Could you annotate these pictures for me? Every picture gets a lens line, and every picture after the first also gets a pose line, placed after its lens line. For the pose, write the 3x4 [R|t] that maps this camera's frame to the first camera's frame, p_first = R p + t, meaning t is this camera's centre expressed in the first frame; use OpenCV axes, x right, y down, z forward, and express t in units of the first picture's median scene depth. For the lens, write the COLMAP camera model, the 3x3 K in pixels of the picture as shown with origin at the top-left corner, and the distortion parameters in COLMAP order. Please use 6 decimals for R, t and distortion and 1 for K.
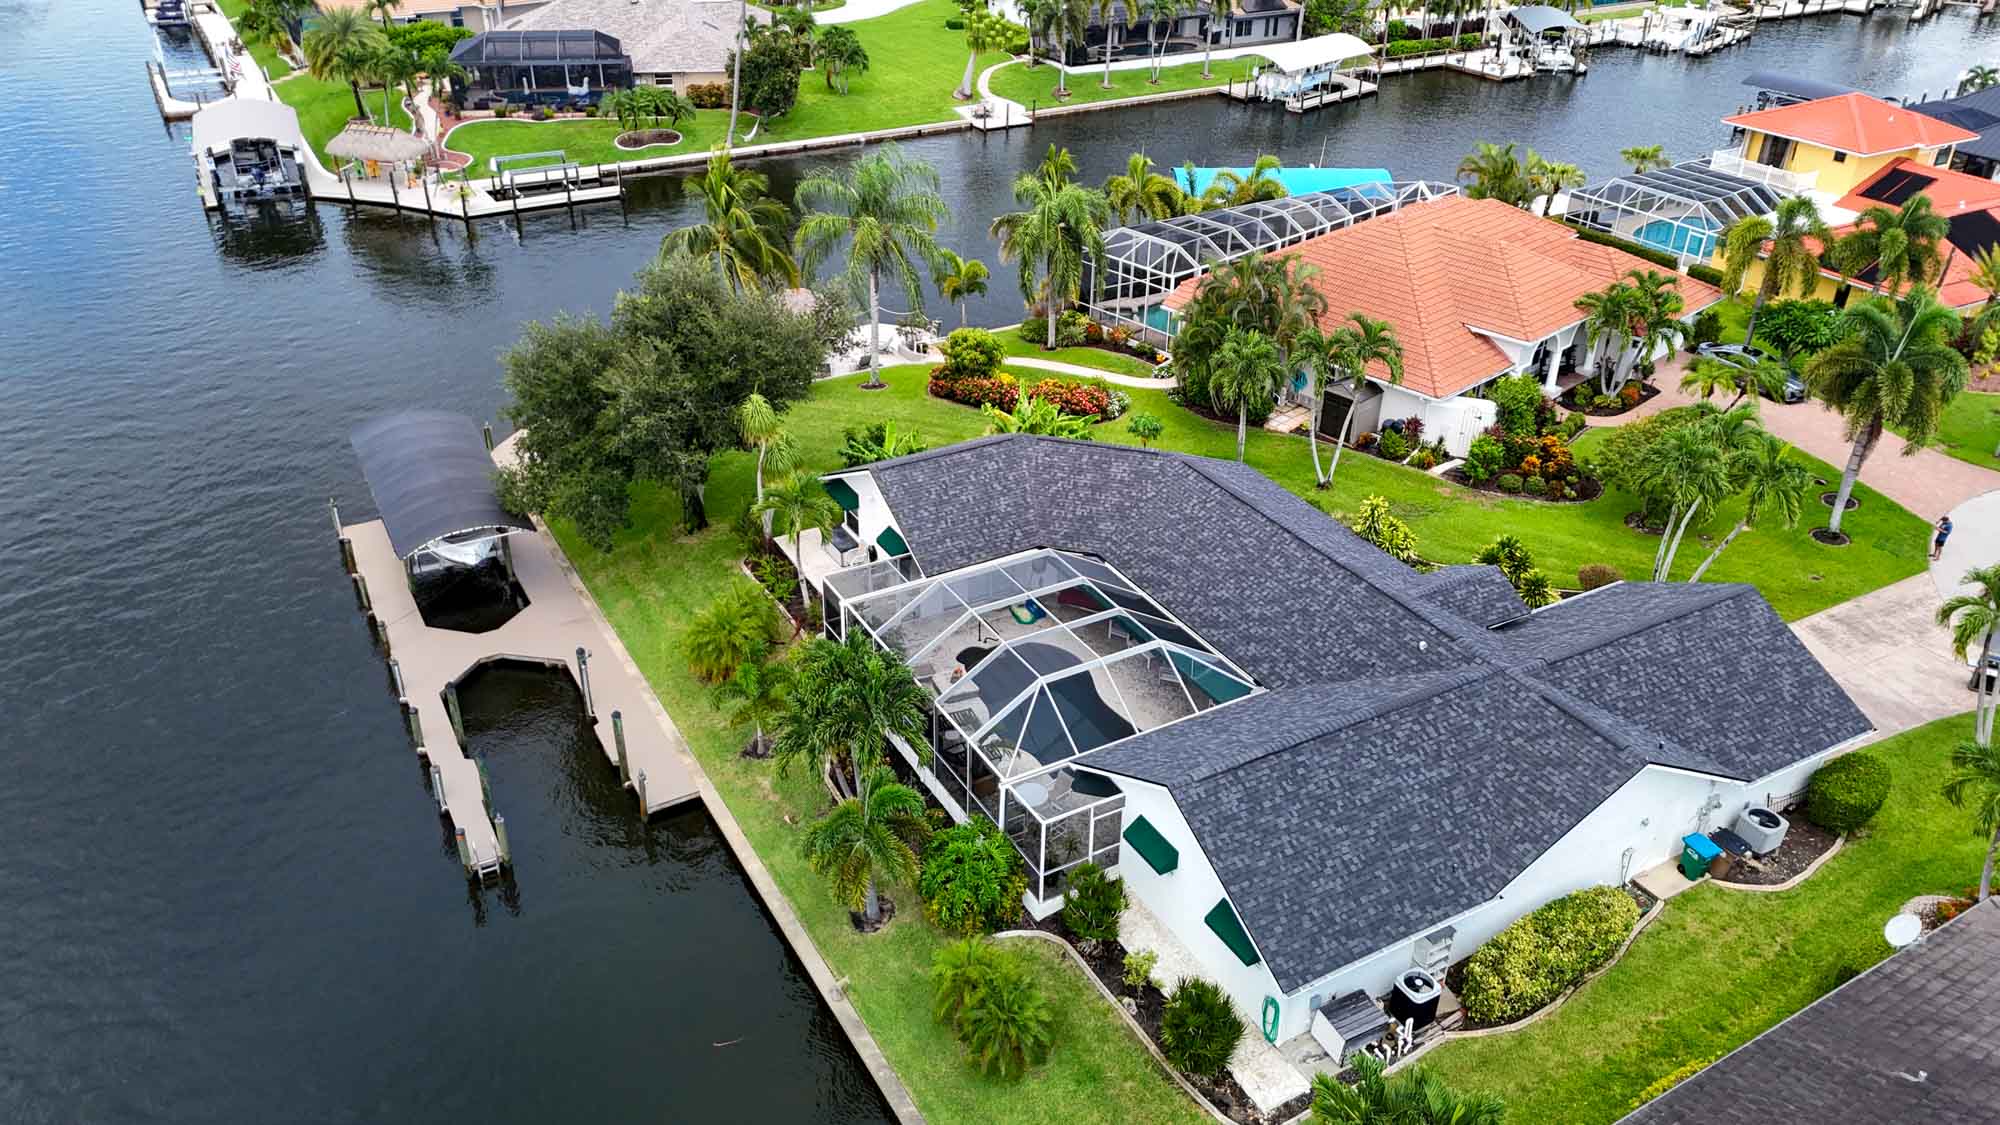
lens RADIAL K [[1477.7, 0, 1002.3], [0, 1477.7, 564.5], [0, 0, 1]] dist [0.037609, -0.008816]
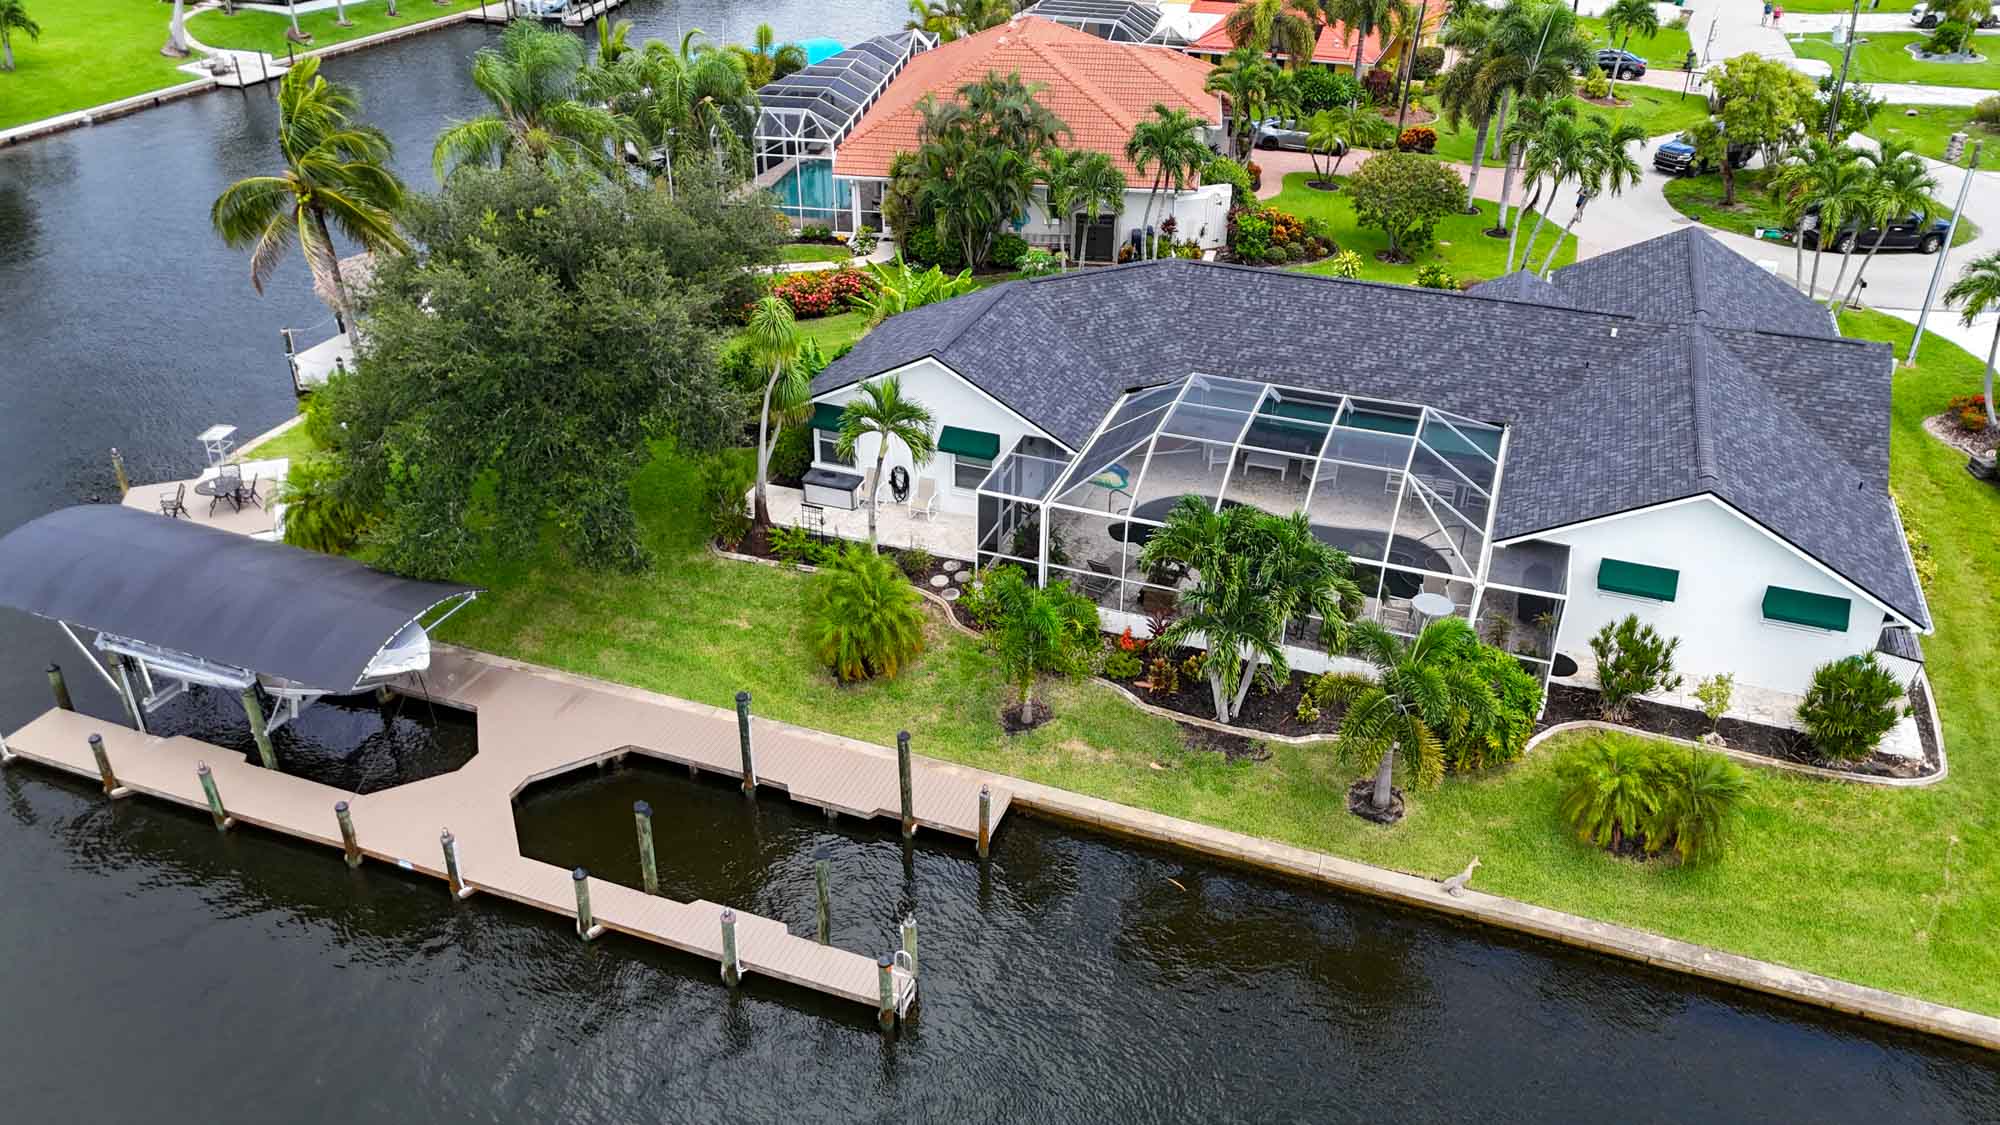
lens RADIAL K [[1477.7, 0, 1001.0], [0, 1477.7, 561.1], [0, 0, 1]] dist [0.037609, -0.008816]
pose [[0.763017, -0.324889, 0.558795, -0.422897], [0.321255, 0.940778, 0.108314, -0.027268], [-0.560892, 0.096870, 0.822202, 0.280415]]
